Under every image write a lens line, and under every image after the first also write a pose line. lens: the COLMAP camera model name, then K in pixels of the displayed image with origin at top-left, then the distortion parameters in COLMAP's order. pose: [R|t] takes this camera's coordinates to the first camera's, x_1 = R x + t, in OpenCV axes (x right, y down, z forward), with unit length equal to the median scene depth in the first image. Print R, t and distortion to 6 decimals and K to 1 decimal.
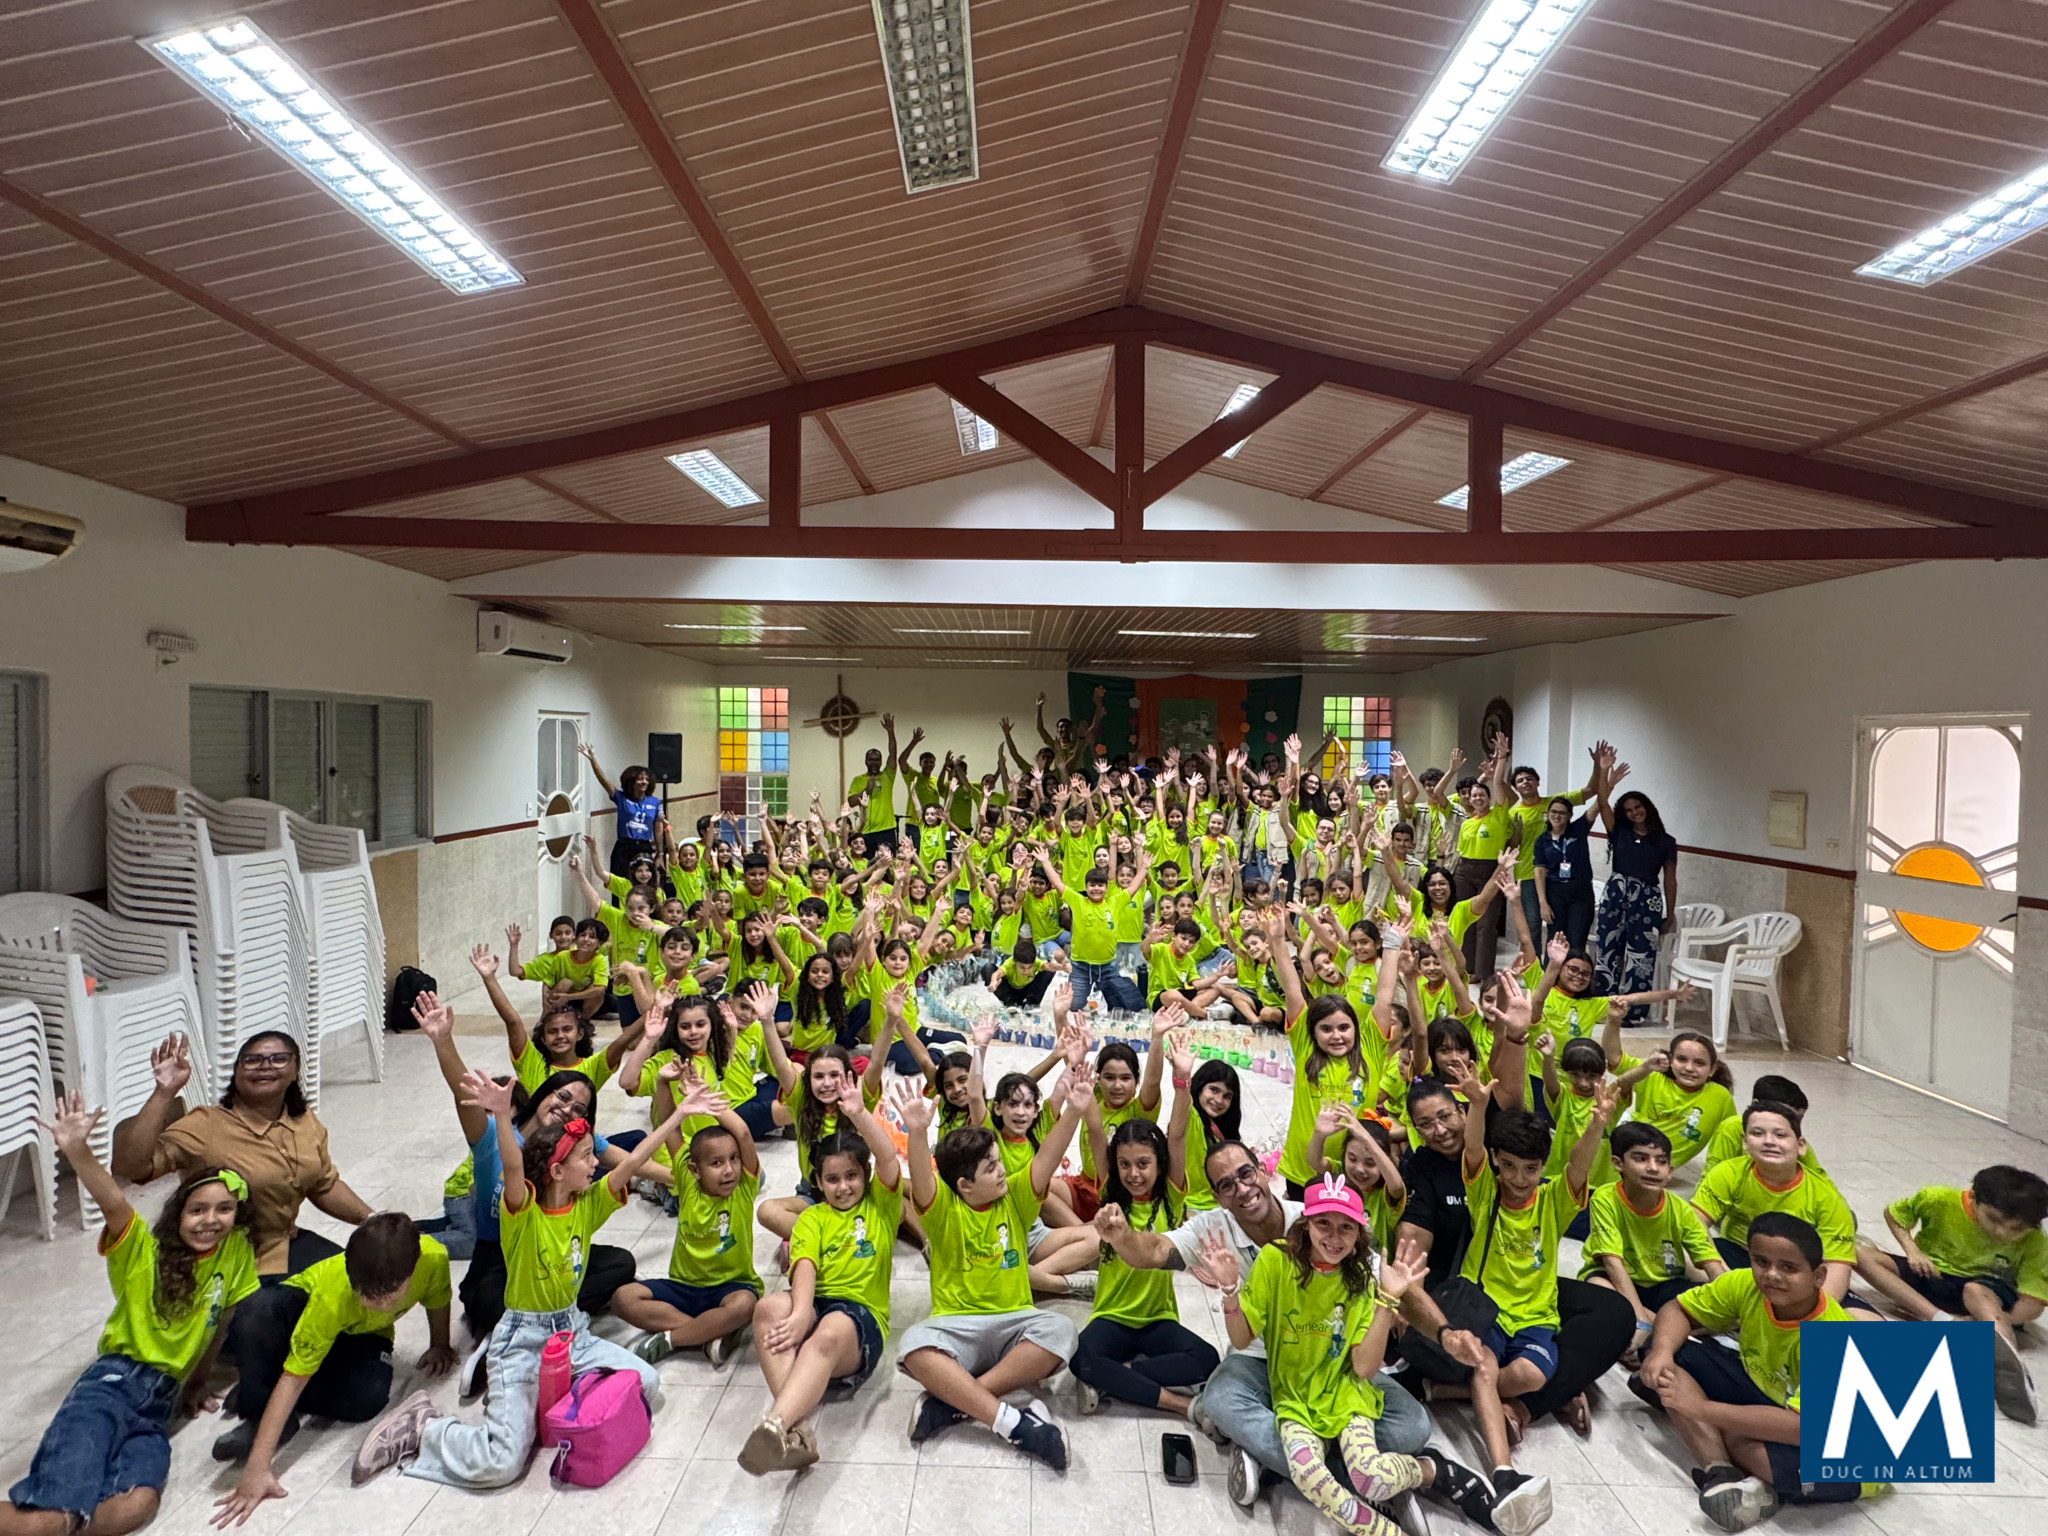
lens RADIAL K [[1014.1, 0, 1024.0], [0, 1014.1, 768.0], [0, 0, 1]] dist [0.000012, -0.000004]
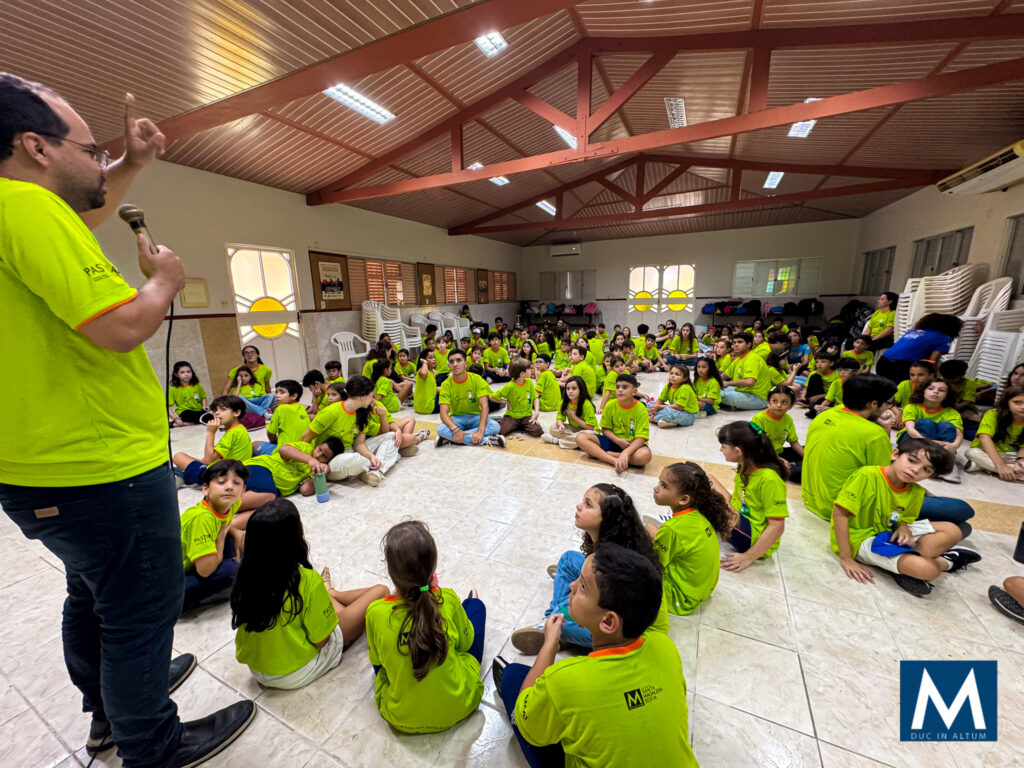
lens RADIAL K [[402.1, 0, 512.0], [0, 402.1, 384.0], [0, 0, 1]] dist [0.000303, 0.000016]
pose [[-0.897186, -0.096223, 0.431044, -0.179857], [0.009995, 0.971304, 0.237630, 0.053874], [-0.441540, 0.217507, -0.870478, 1.780814]]
